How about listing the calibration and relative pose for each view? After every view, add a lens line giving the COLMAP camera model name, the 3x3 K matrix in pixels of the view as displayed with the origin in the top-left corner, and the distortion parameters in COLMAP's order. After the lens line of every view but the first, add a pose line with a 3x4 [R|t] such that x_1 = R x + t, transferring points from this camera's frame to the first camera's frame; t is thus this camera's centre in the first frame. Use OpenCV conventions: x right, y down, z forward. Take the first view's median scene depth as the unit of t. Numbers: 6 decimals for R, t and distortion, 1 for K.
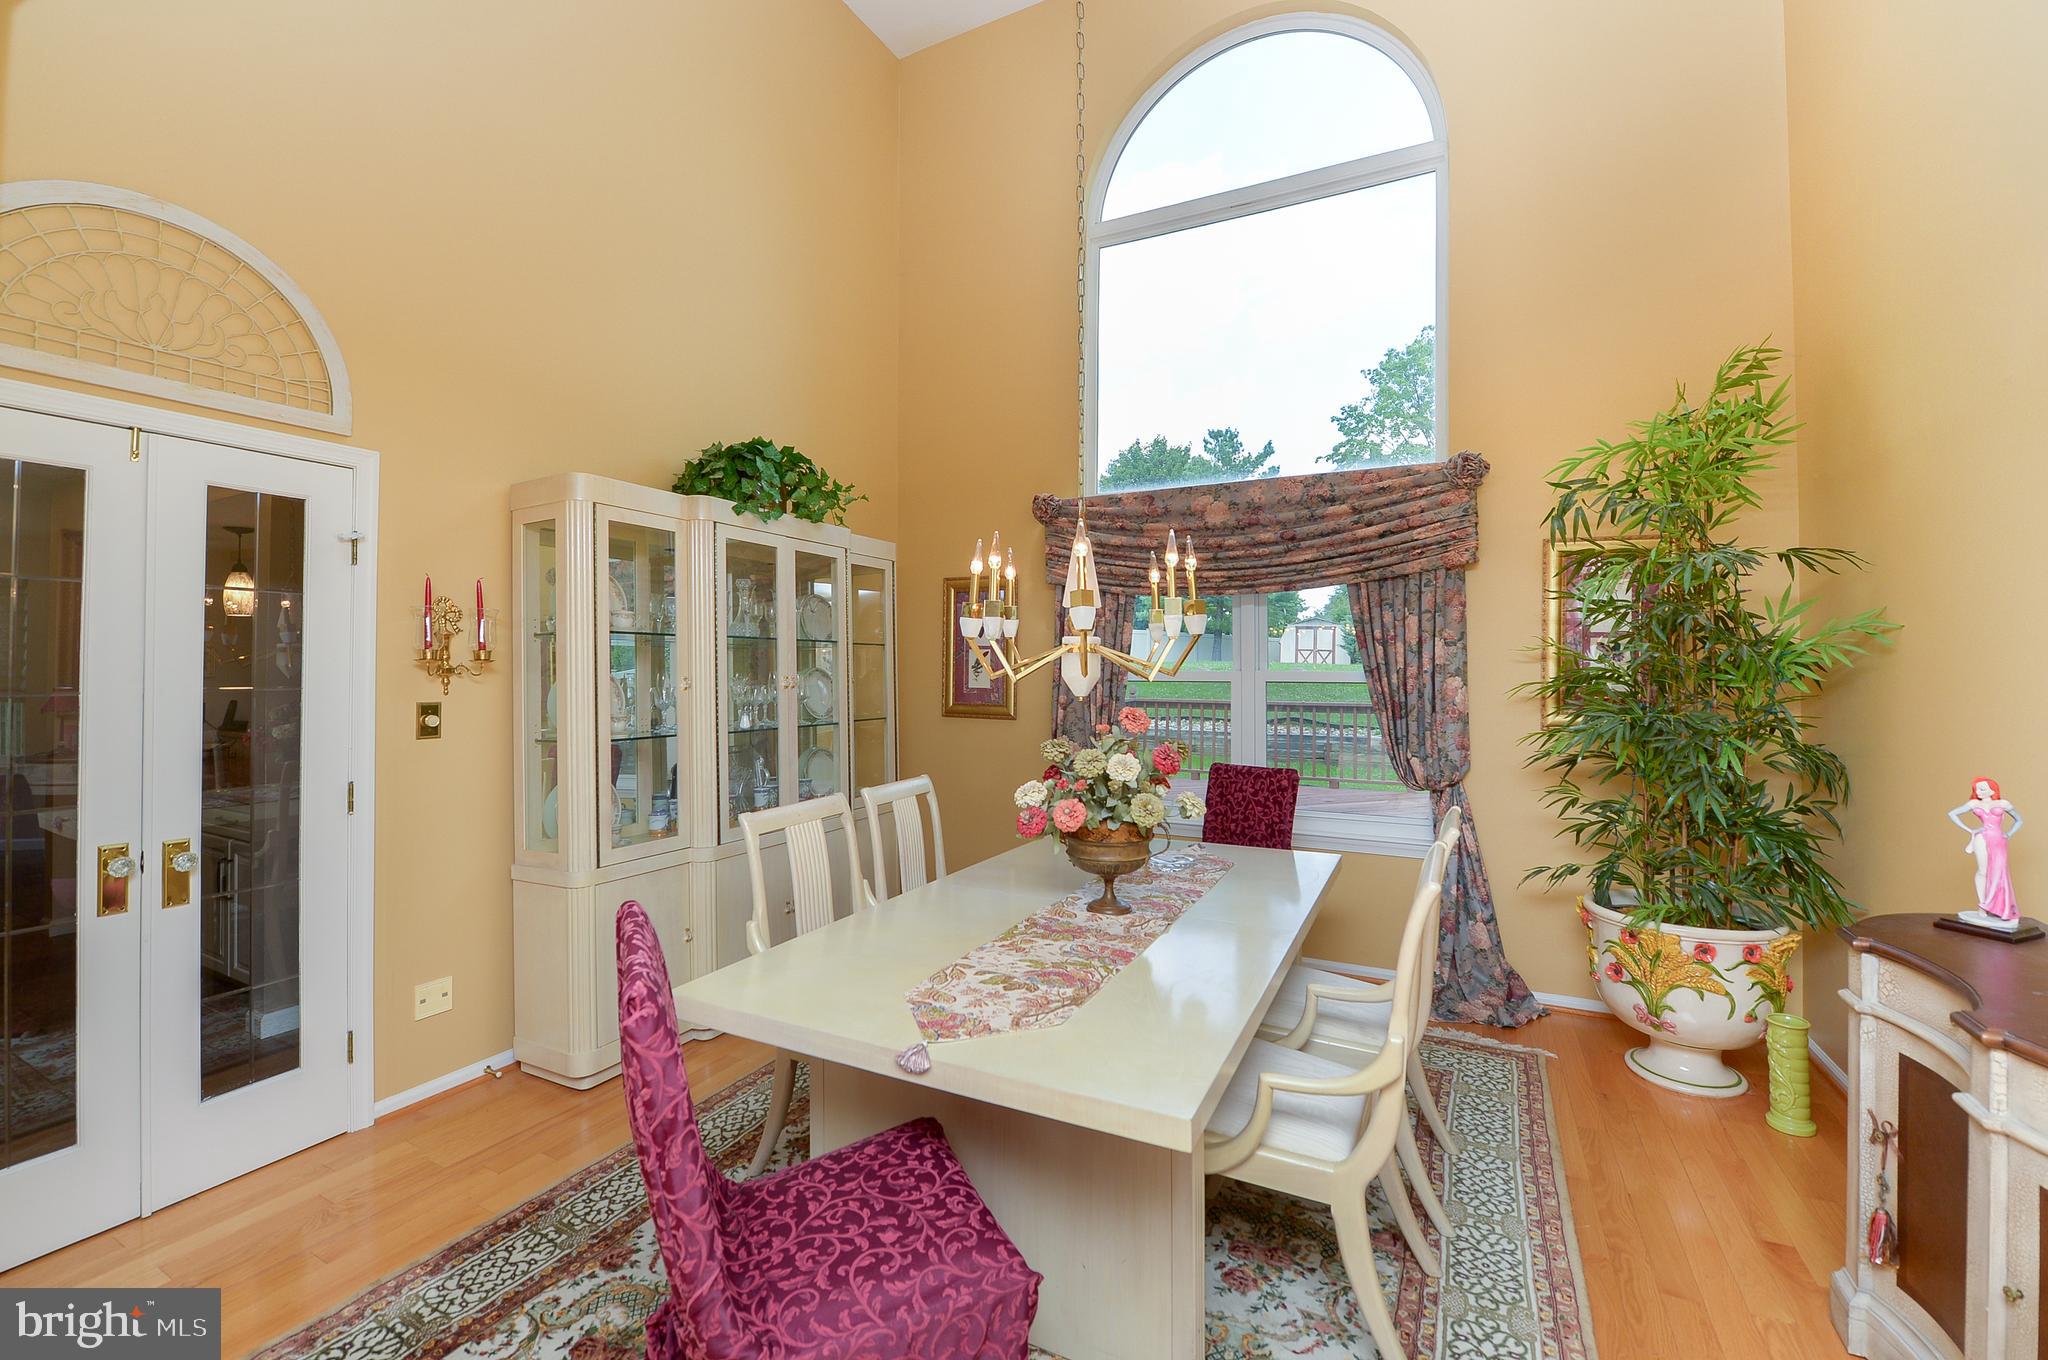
lens RADIAL K [[833.9, 0, 1032.3], [0, 833.9, 650.1], [0, 0, 1]] dist [-0.023029, -0.000764]
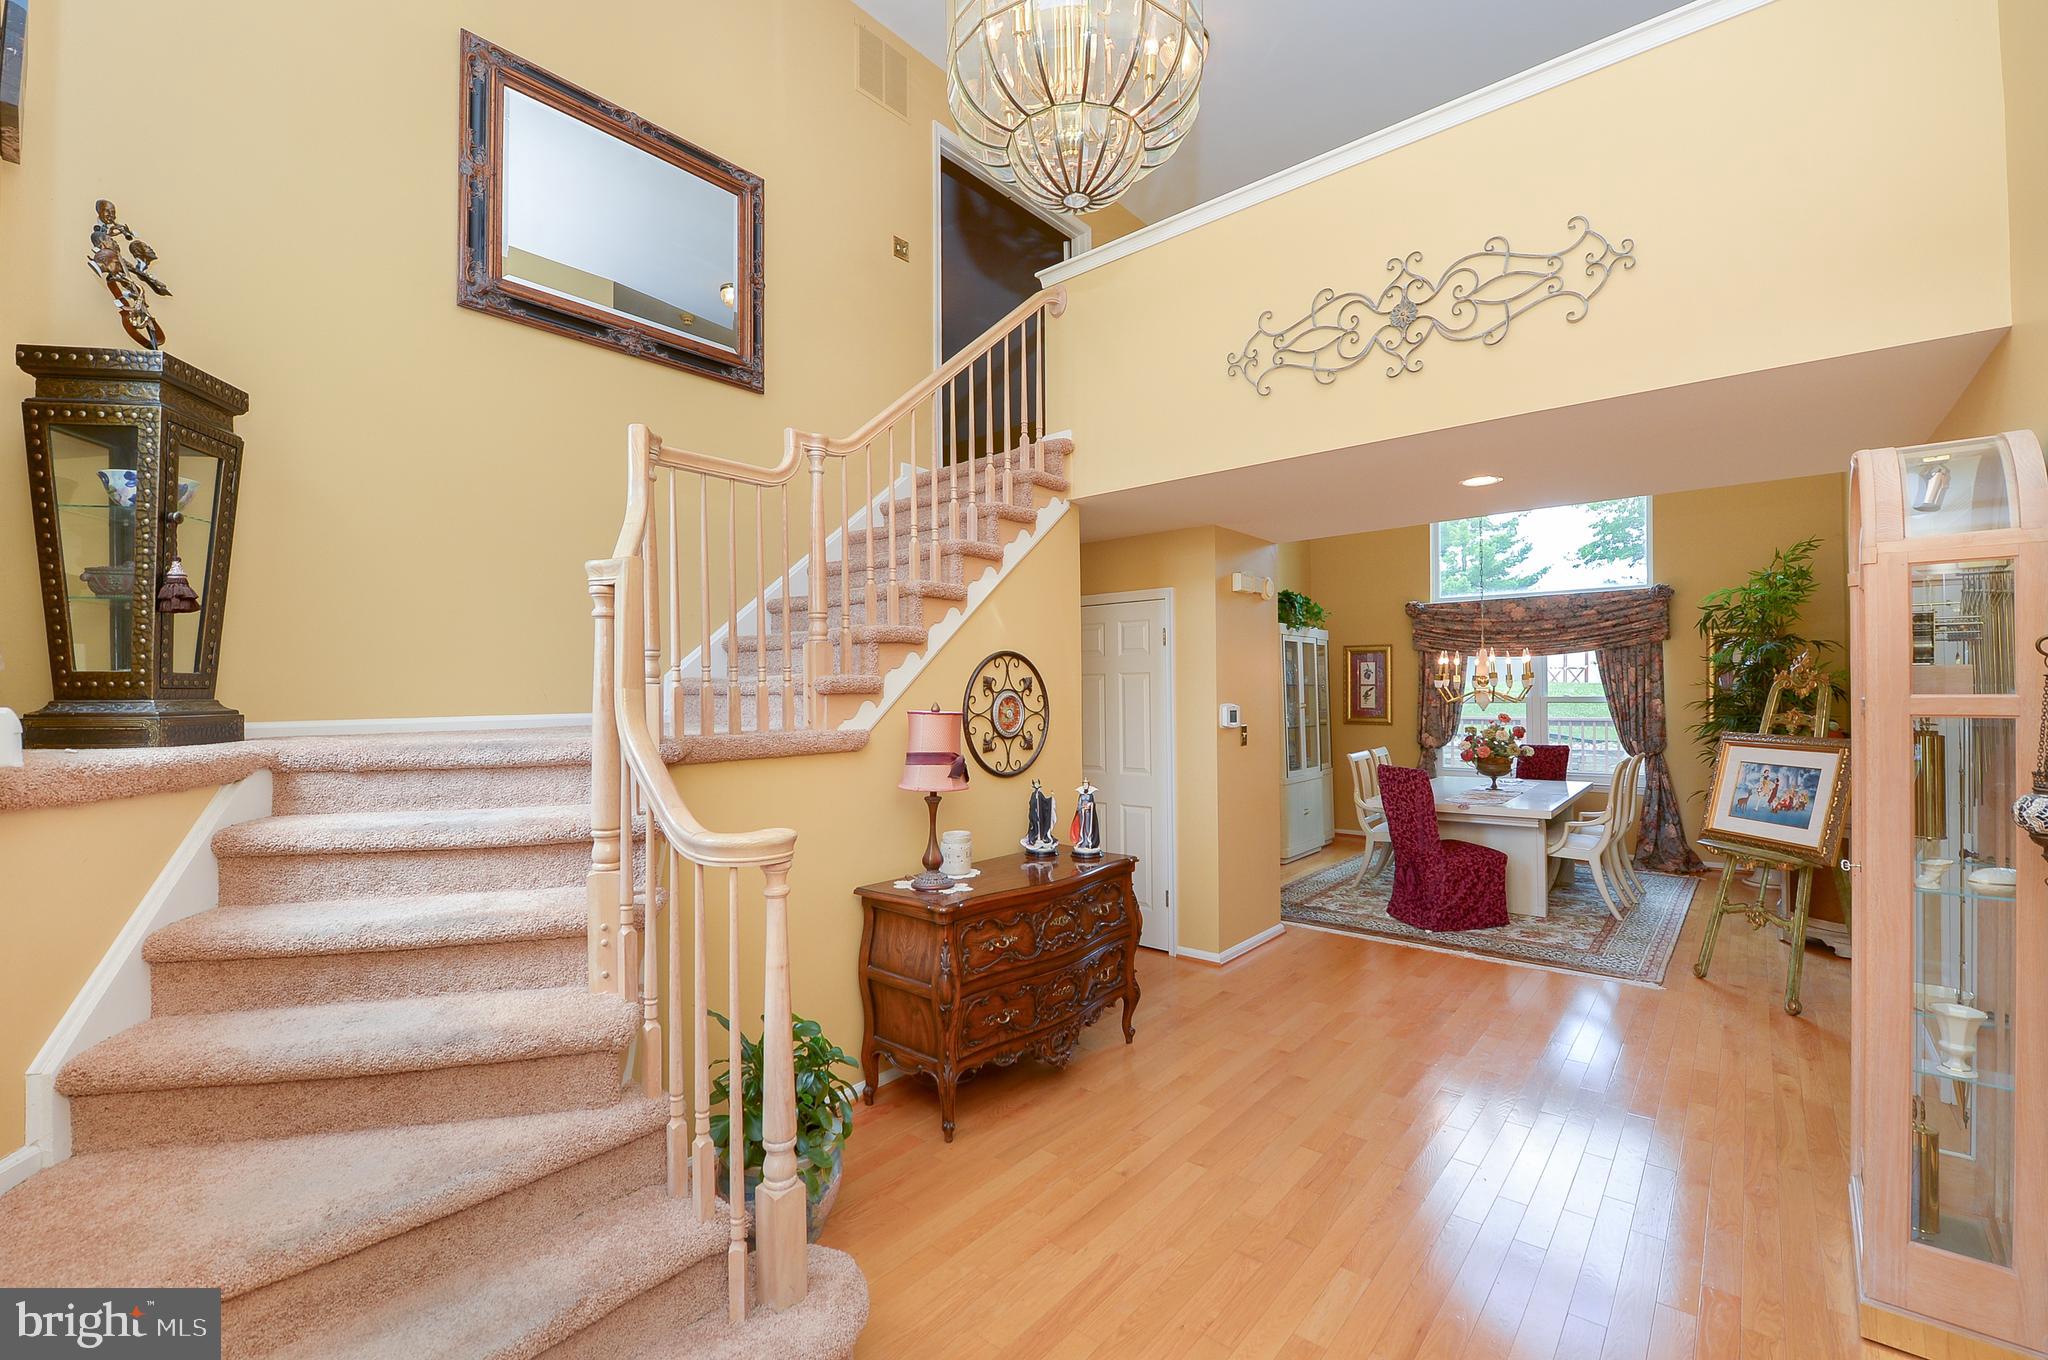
lens RADIAL K [[867.9, 0, 1025.7], [0, 867.9, 688.0], [0, 0, 1]] dist [-0.025397, -0.000272]
pose [[0.973340, -0.014281, -0.228920, -0.559510], [0.018377, 0.999707, 0.015769, -0.061453], [0.228628, -0.019555, 0.973318, -1.538270]]
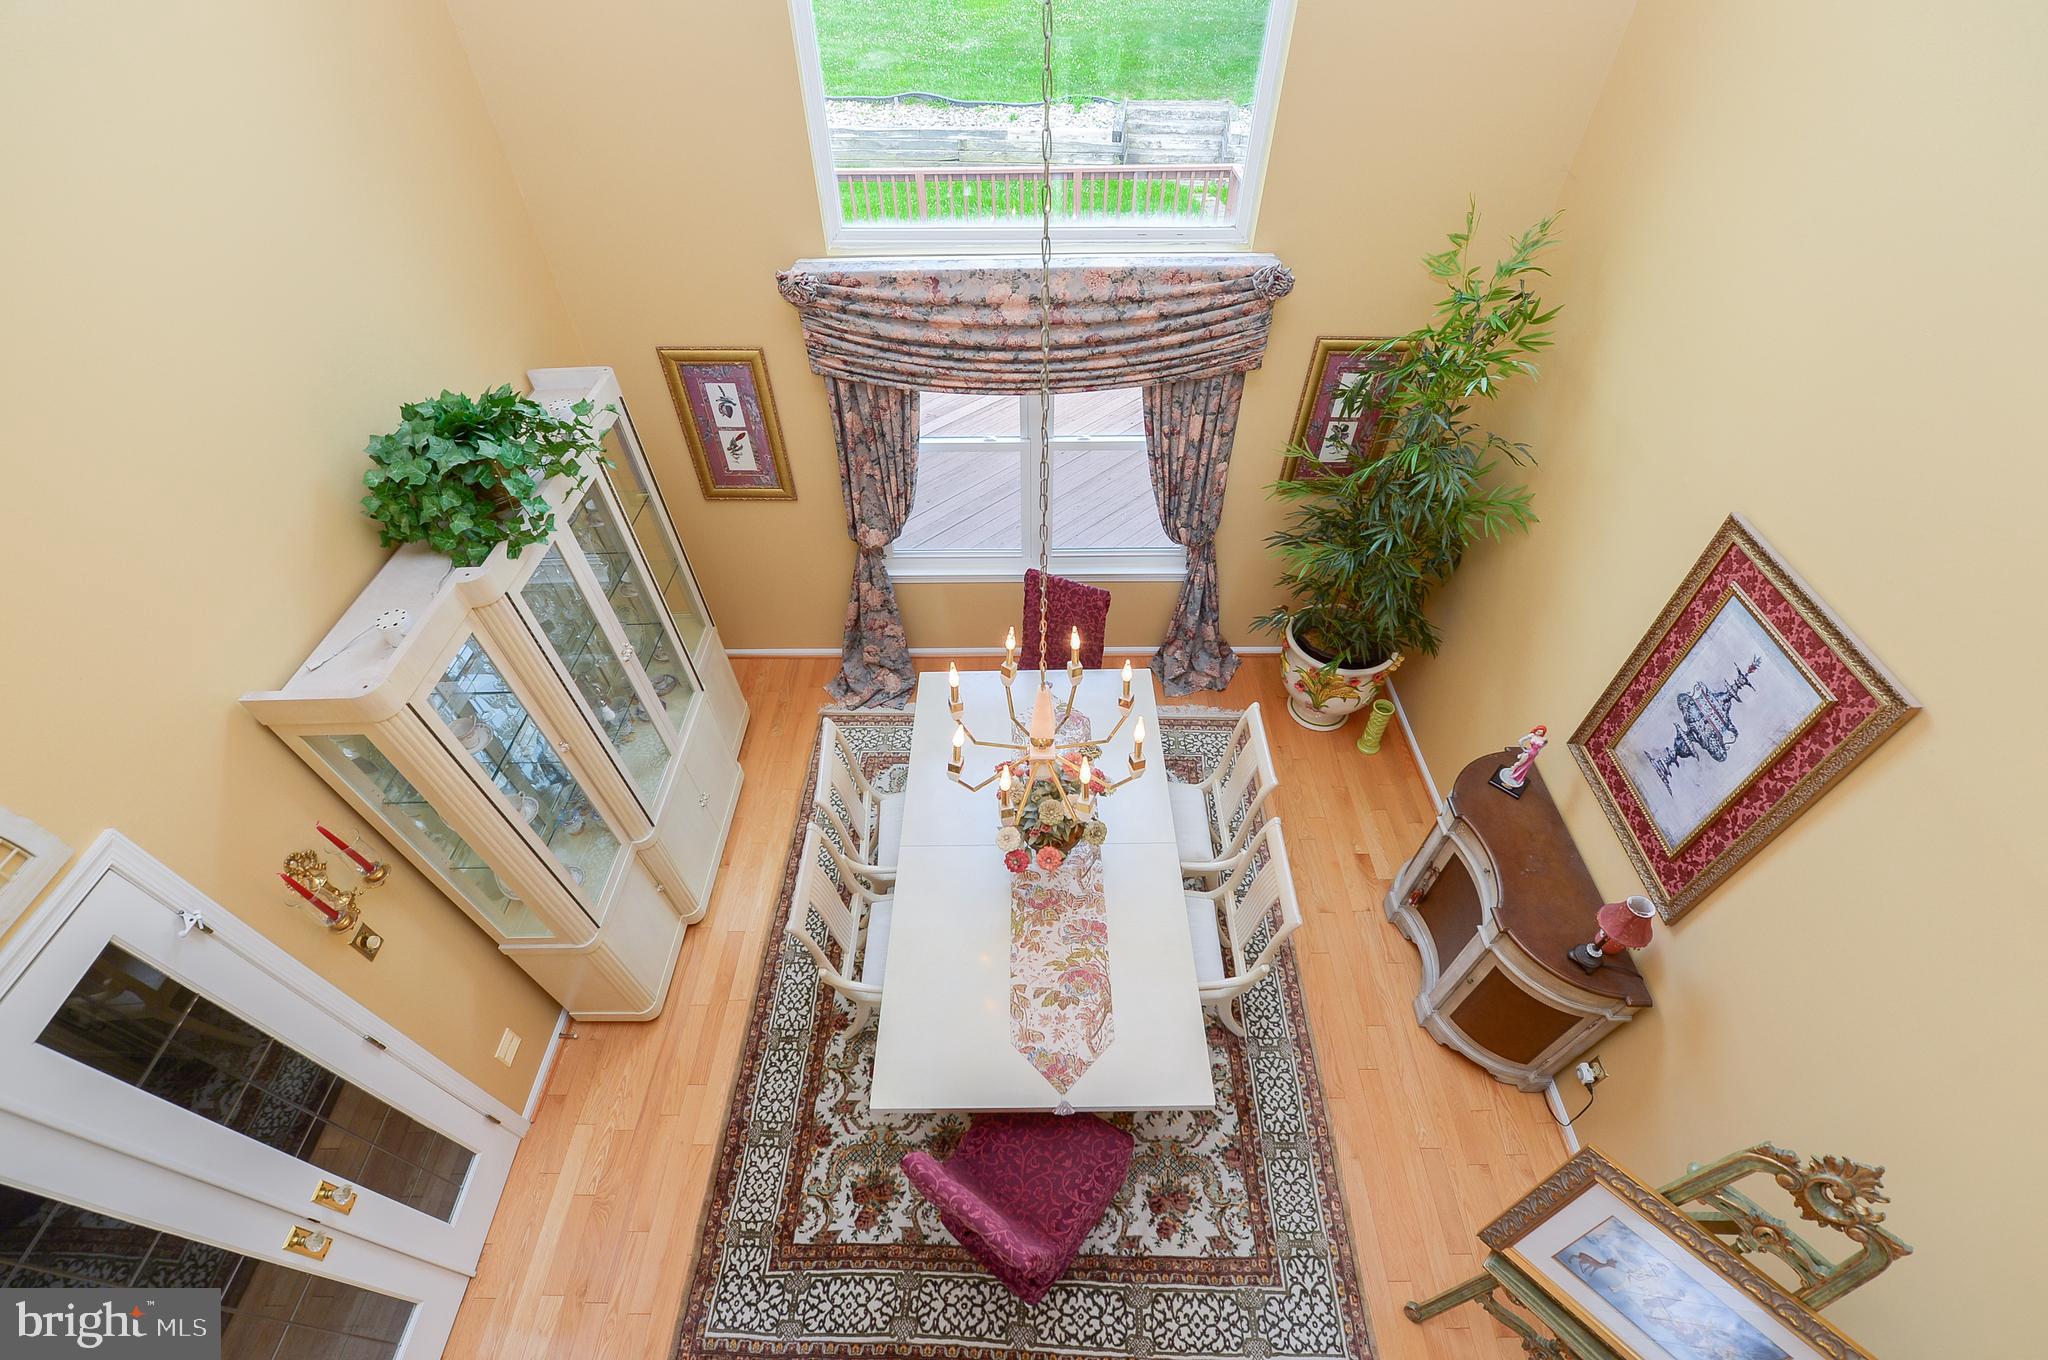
lens RADIAL K [[828.2, 0, 1024.5], [0, 828.2, 700.2], [0, 0, 1]] dist [-0.025701, -0.000532]
pose [[0.893551, -0.331407, 0.302880, -0.228465], [-0.004808, 0.667521, 0.744576, -0.714524], [-0.448936, -0.666773, 0.594870, 0.267161]]
